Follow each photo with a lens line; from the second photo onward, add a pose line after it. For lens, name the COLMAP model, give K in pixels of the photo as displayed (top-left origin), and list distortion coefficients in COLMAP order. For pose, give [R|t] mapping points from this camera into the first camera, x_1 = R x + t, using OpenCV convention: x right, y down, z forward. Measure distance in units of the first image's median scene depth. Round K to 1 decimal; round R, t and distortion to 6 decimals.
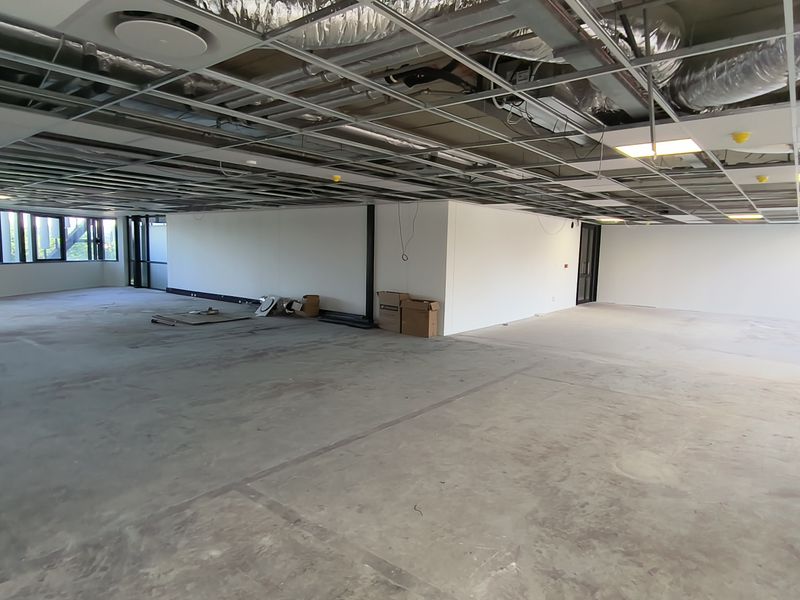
lens RADIAL K [[498.3, 0, 401.4], [0, 498.3, 300.5], [0, 0, 1]] dist [0.002825, 0.001470]
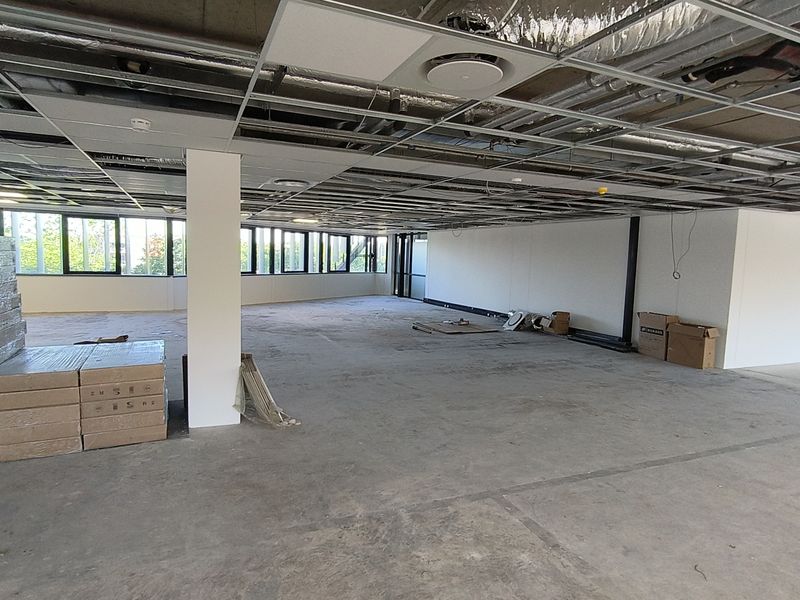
lens RADIAL K [[498.3, 0, 398.4], [0, 498.3, 300.5], [0, 0, 1]] dist [0.002825, 0.001470]
pose [[0.884445, 0.044777, -0.464490, -0.031370], [-0.058442, 0.998177, -0.015057, -0.000256], [0.462969, 0.040463, 0.885450, -0.011168]]
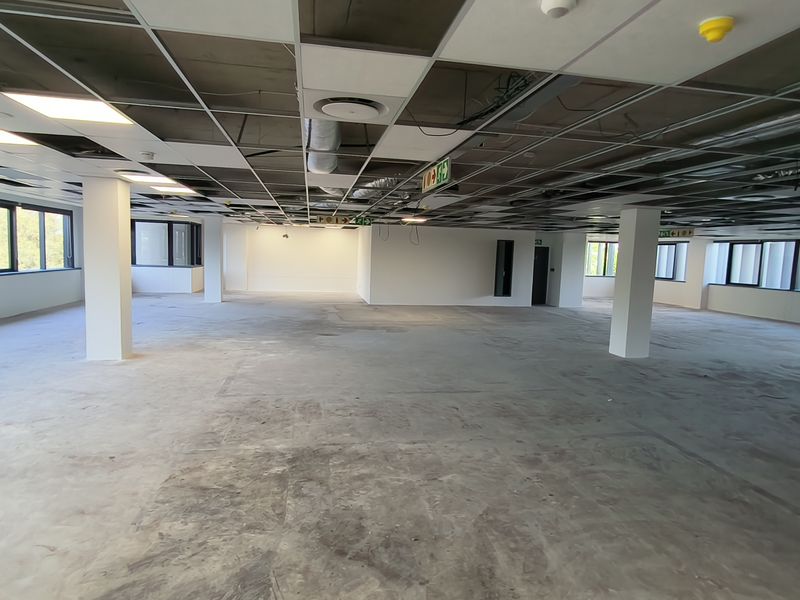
lens RADIAL K [[498.3, 0, 401.8], [0, 498.3, 301.9], [0, 0, 1]] dist [0.002825, 0.001470]
pose [[-0.655270, 0.025225, -0.754974, 5.031547], [-0.127727, 0.981352, 0.143647, -0.443806], [0.744518, 0.190558, -0.639828, 5.143369]]
